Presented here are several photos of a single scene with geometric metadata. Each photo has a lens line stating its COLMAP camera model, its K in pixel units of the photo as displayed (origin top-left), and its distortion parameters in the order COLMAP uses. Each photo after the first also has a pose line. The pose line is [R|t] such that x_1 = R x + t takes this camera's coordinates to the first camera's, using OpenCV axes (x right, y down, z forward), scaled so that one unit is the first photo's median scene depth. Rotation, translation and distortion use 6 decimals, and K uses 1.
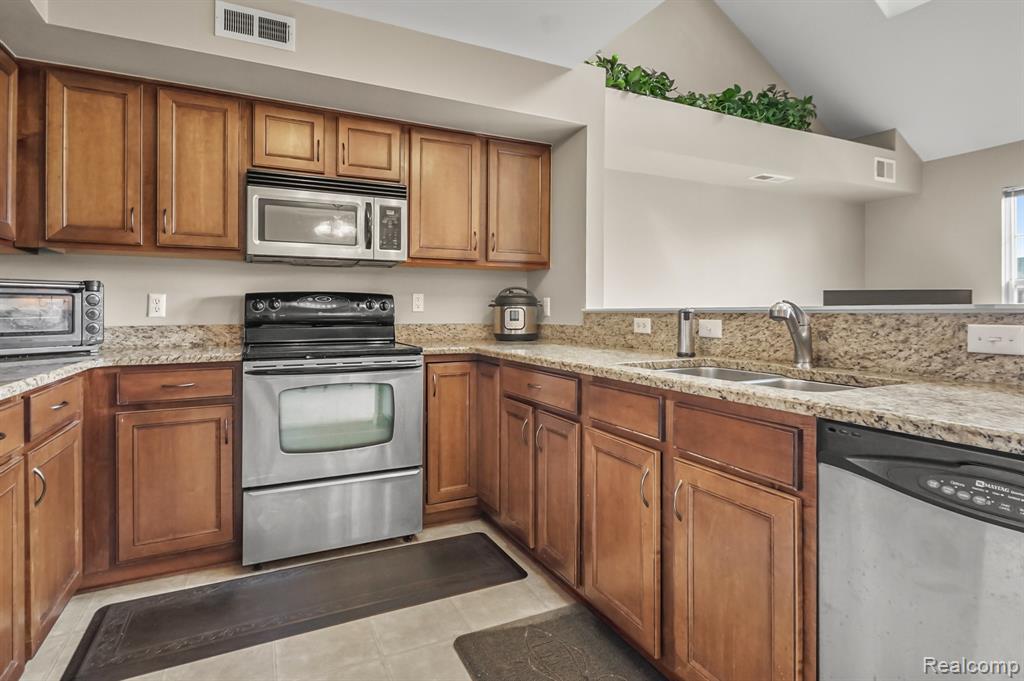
lens RADIAL K [[526.7, 0, 512.4], [0, 526.7, 309.3], [0, 0, 1]] dist [-0.000970, -0.000364]
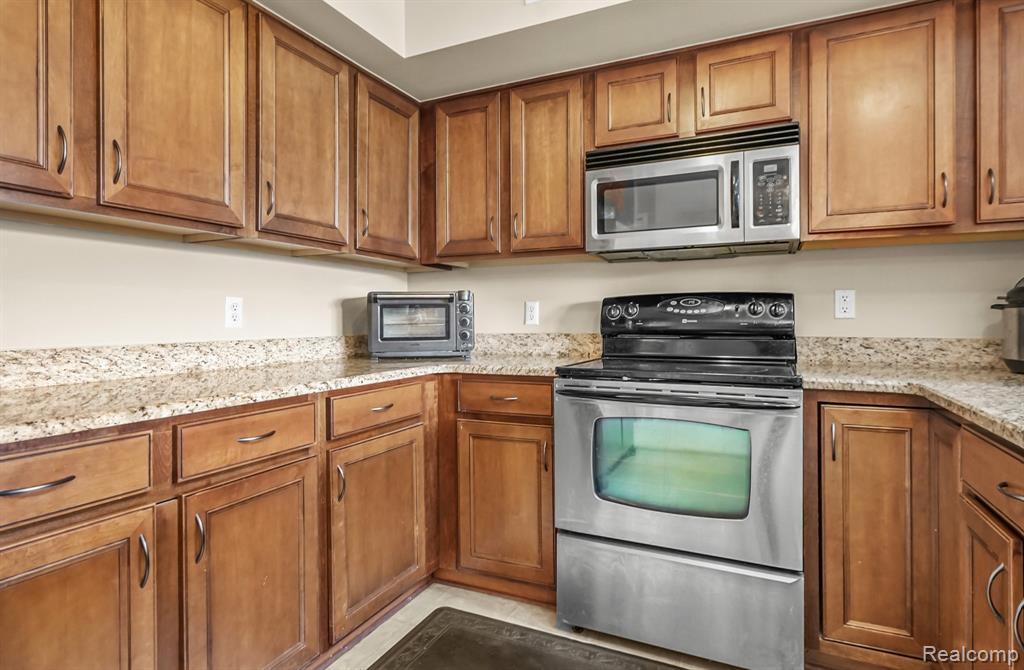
lens RADIAL K [[540.8, 0, 514.0], [0, 540.8, 318.3], [0, 0, 1]] dist [0.004242, -0.007647]
pose [[0.625696, -0.005344, -0.780049, 0.108960], [0.006138, 0.999979, -0.001927, 0.004537], [0.780043, -0.003582, 0.625716, 0.360986]]
